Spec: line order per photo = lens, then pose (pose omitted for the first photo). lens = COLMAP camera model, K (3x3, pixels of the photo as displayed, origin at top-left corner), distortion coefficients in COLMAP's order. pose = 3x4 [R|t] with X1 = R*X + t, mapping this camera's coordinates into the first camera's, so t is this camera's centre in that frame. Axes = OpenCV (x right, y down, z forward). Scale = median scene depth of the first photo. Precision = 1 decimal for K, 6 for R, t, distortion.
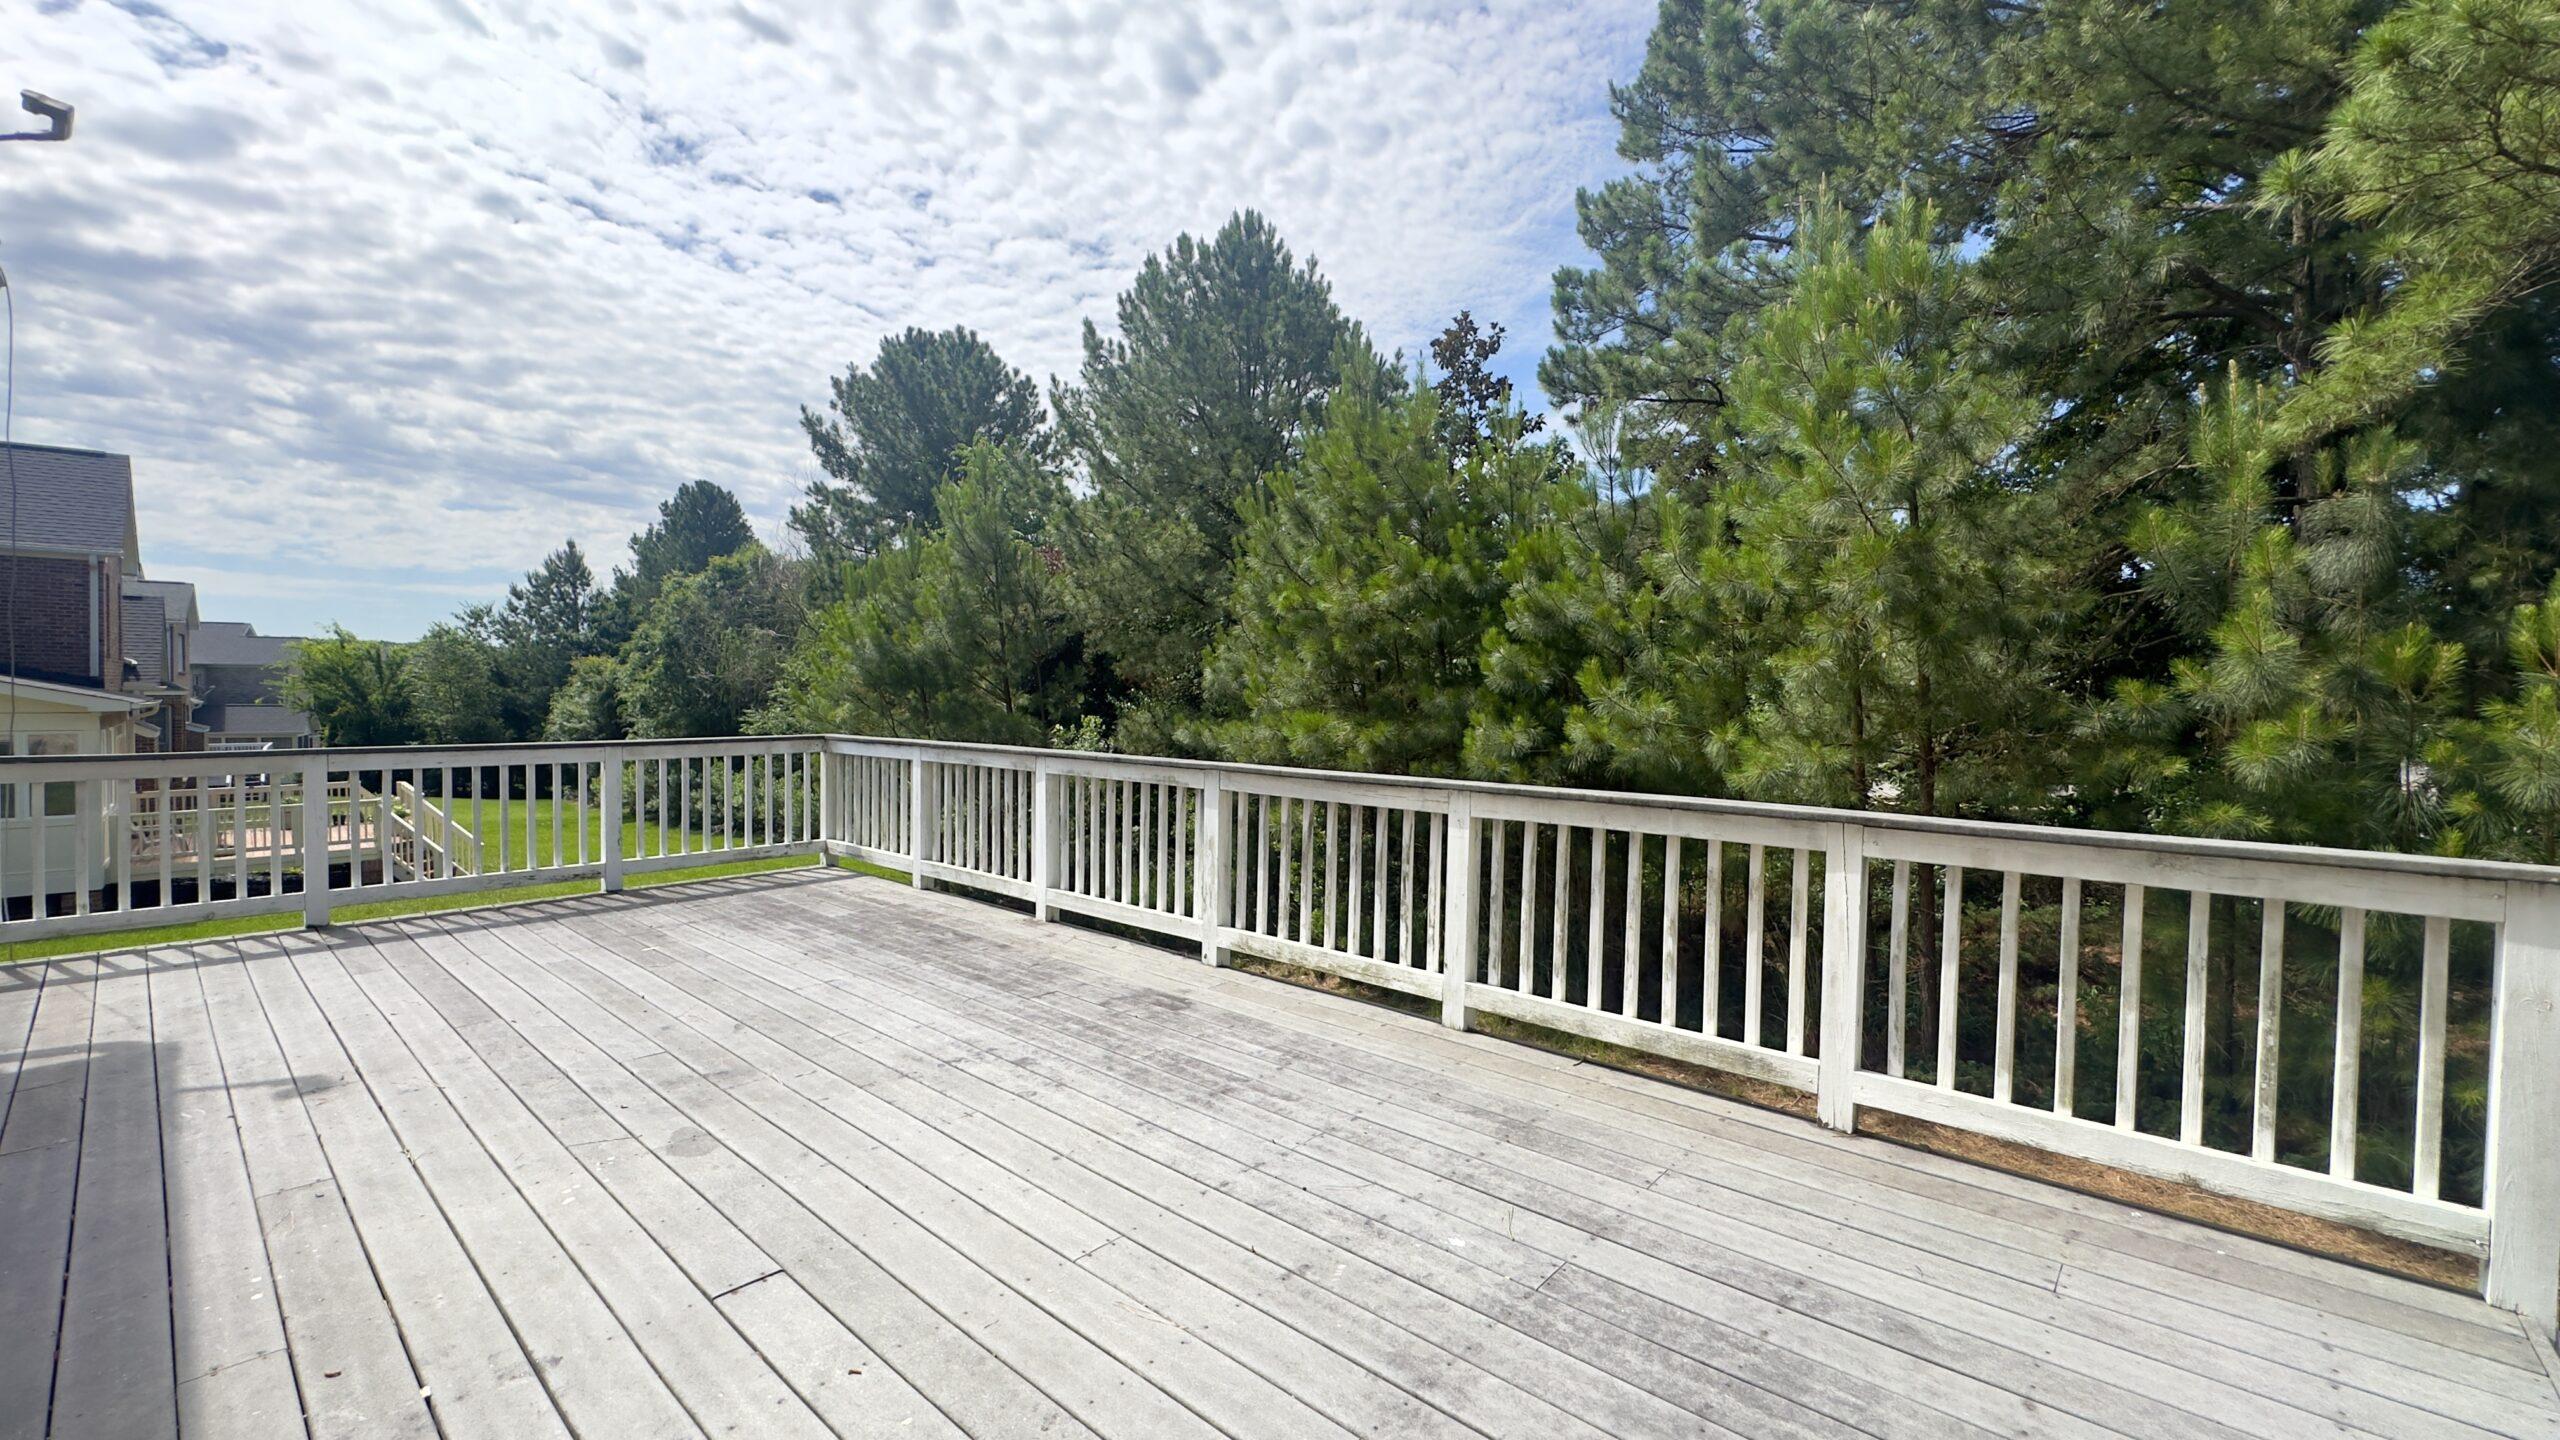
lens RADIAL K [[1045.3, 0, 1253.9], [0, 1045.3, 715.3], [0, 0, 1]] dist [-0.003762, 0.000803]
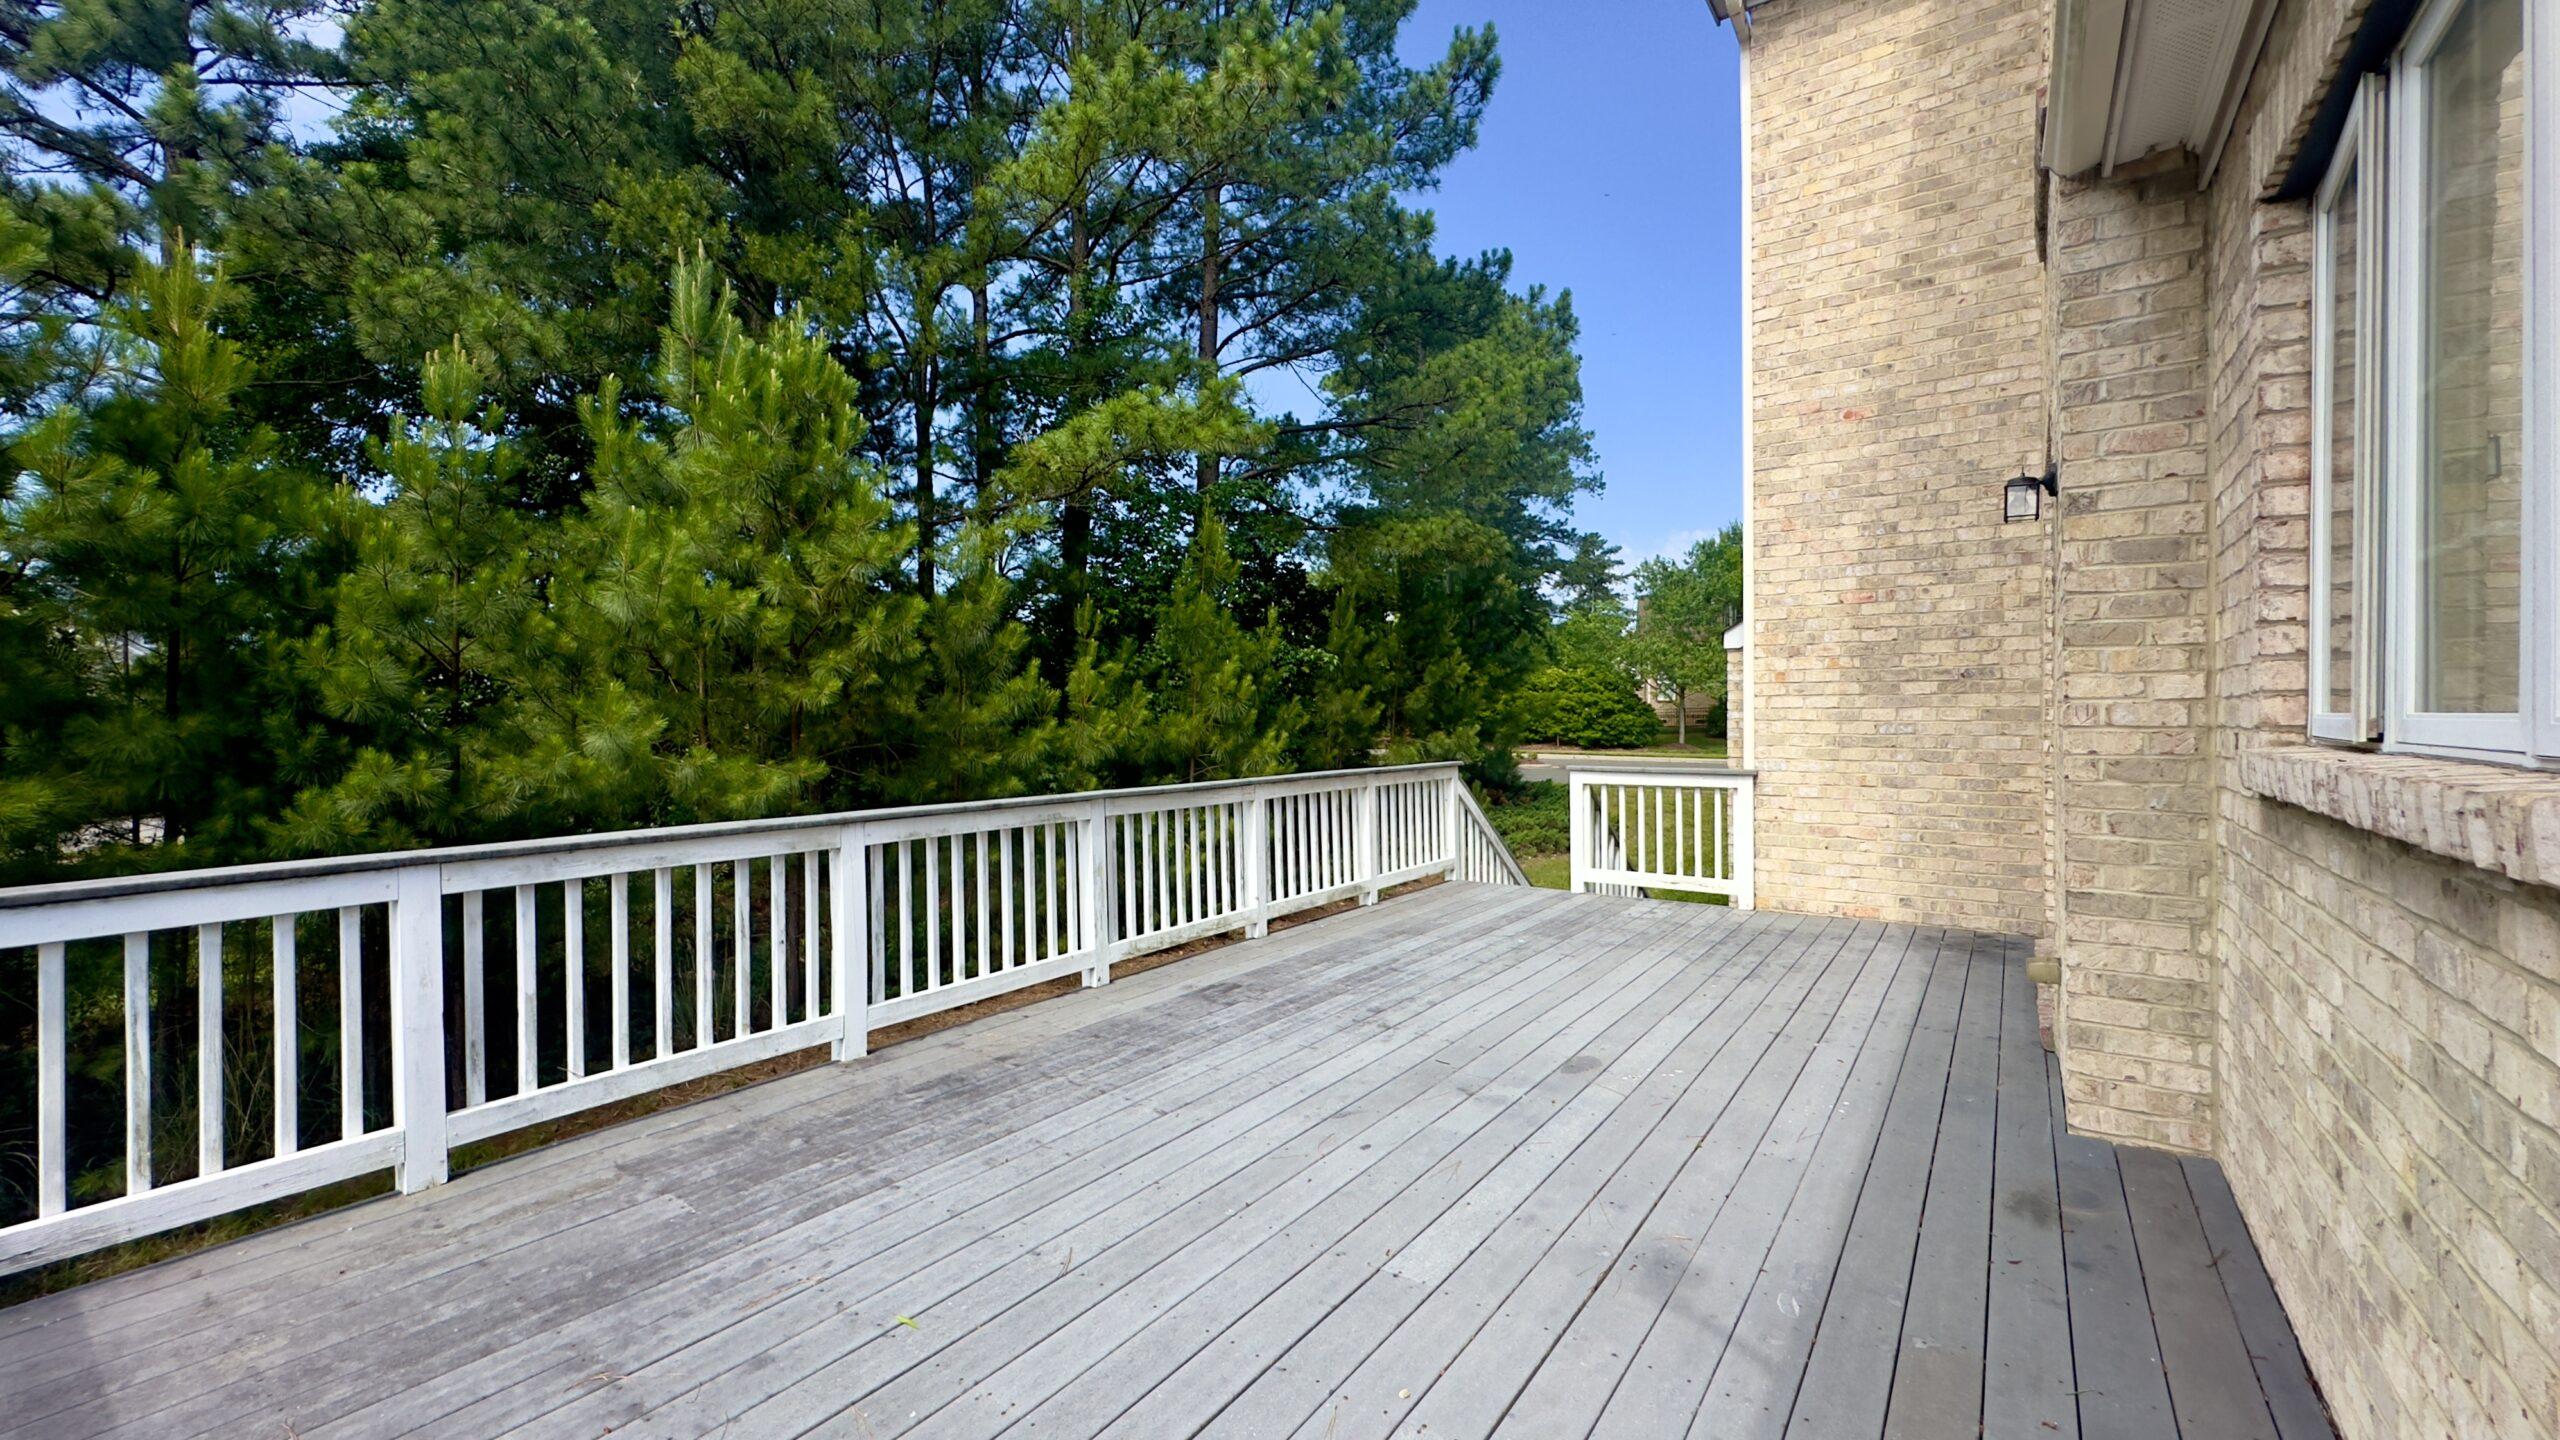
lens RADIAL K [[1045.3, 0, 1277.7], [0, 1045.3, 719.9], [0, 0, 1]] dist [-0.003762, 0.000803]
pose [[-0.137349, -0.018967, 0.990341, -1.267316], [0.018759, 0.999588, 0.021745, -0.061140], [-0.990345, 0.021565, -0.136936, 1.078605]]
